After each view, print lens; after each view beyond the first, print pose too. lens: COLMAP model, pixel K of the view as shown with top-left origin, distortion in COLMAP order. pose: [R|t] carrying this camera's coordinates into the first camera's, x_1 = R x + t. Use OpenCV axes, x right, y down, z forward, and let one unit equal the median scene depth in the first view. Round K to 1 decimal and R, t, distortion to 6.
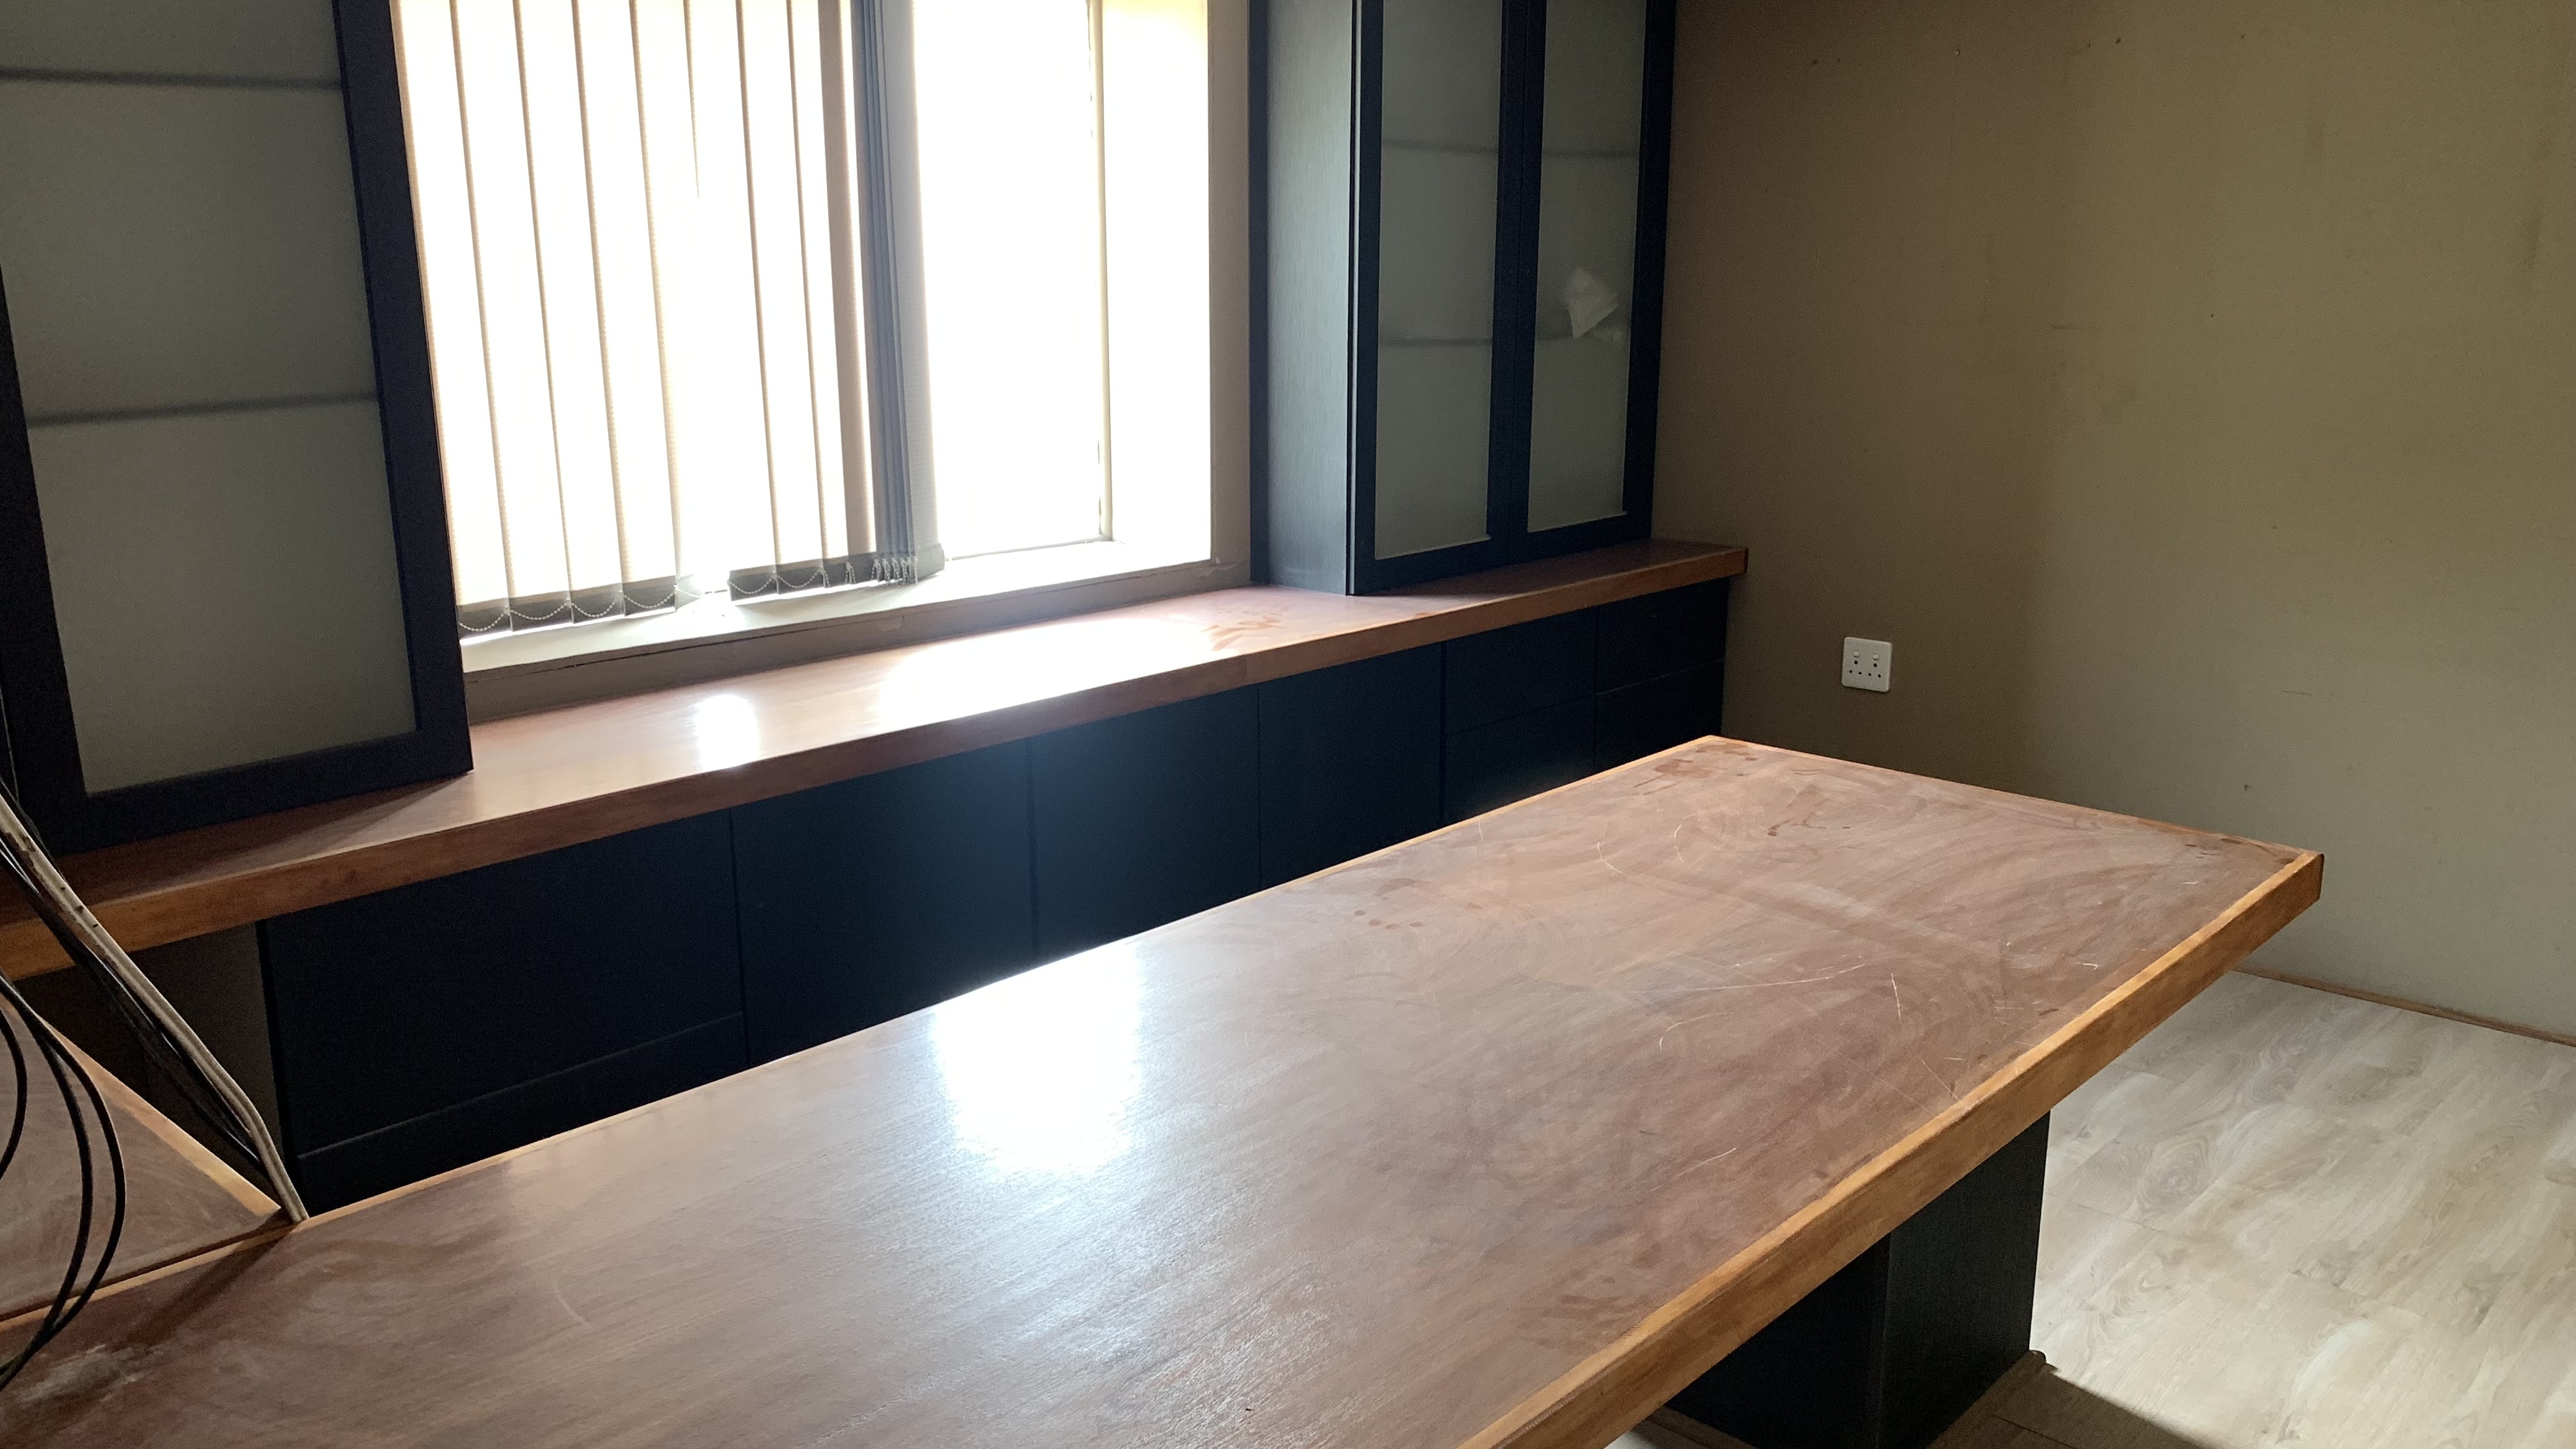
lens RADIAL K [[1968.2, 0, 1283.6], [0, 1968.2, 711.5], [0, 0, 1]] dist [0.155281, -0.406528]
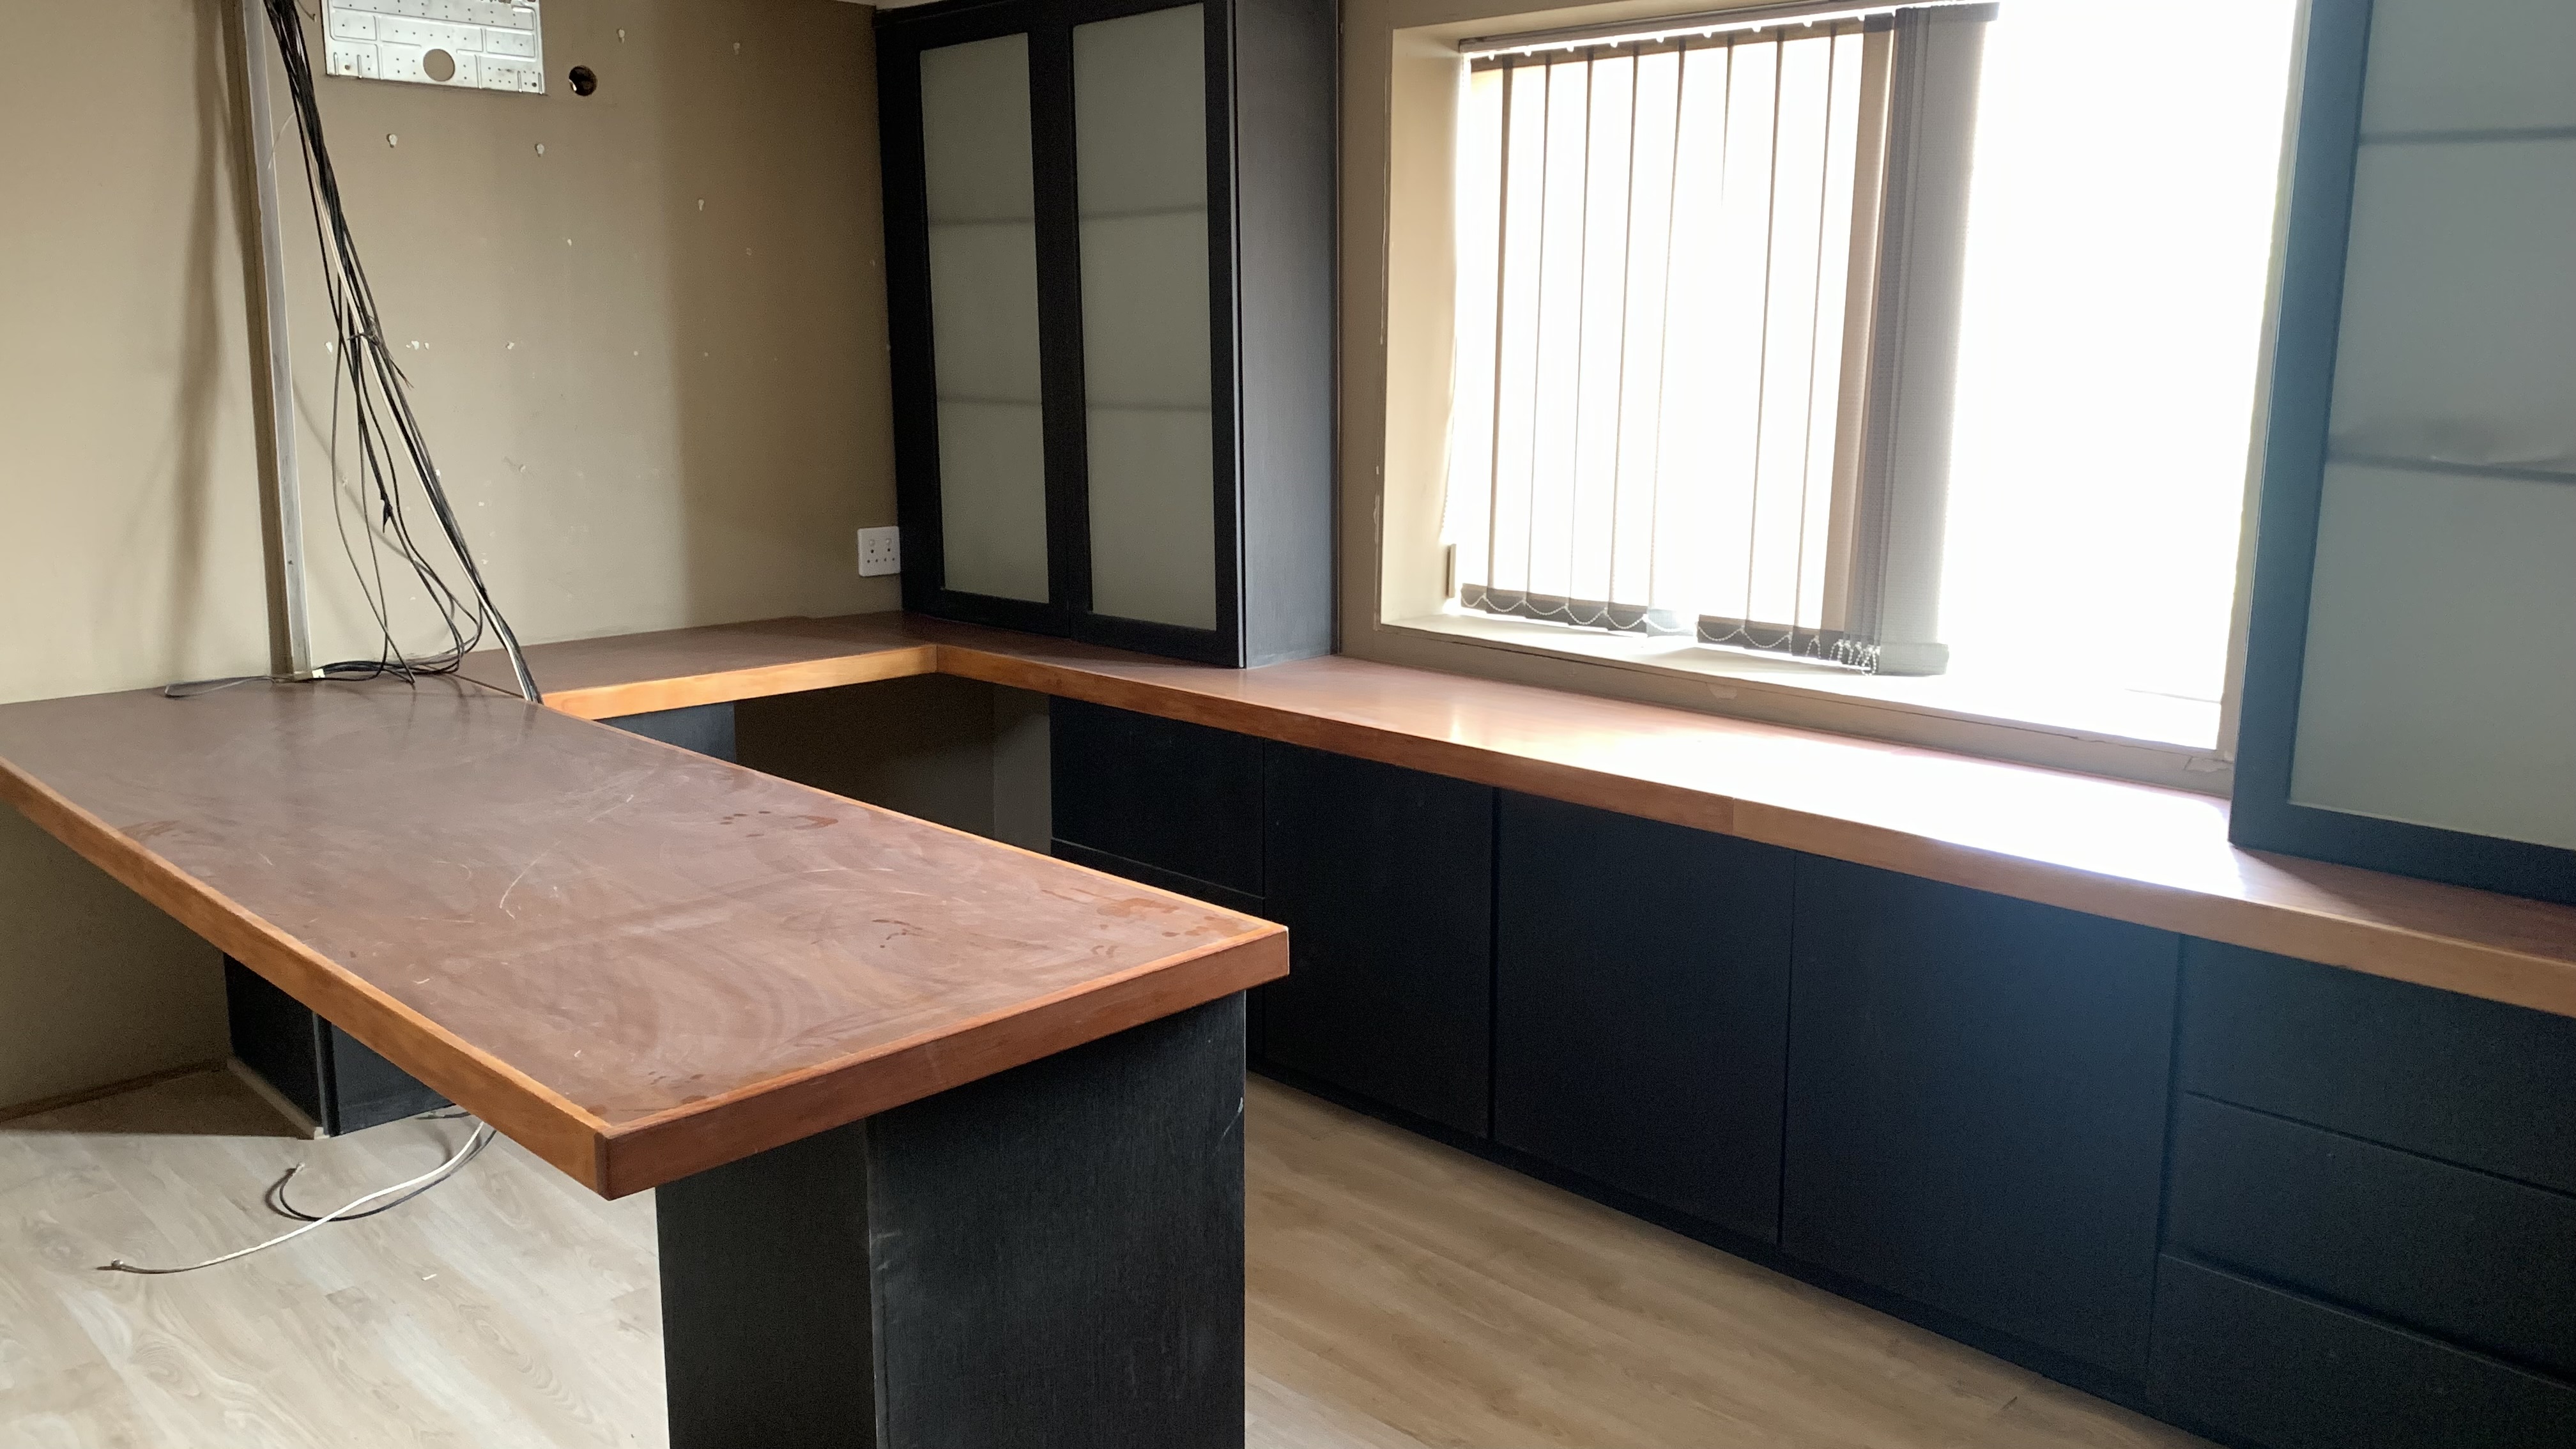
lens RADIAL K [[1968.2, 0, 1283.6], [0, 1968.2, 711.5], [0, 0, 1]] dist [0.155281, -0.406528]
pose [[-0.045820, 0.197732, -0.979185, 1.117255], [-0.228910, 0.952053, 0.202964, -0.264751], [0.972369, 0.233445, 0.001640, 1.127079]]
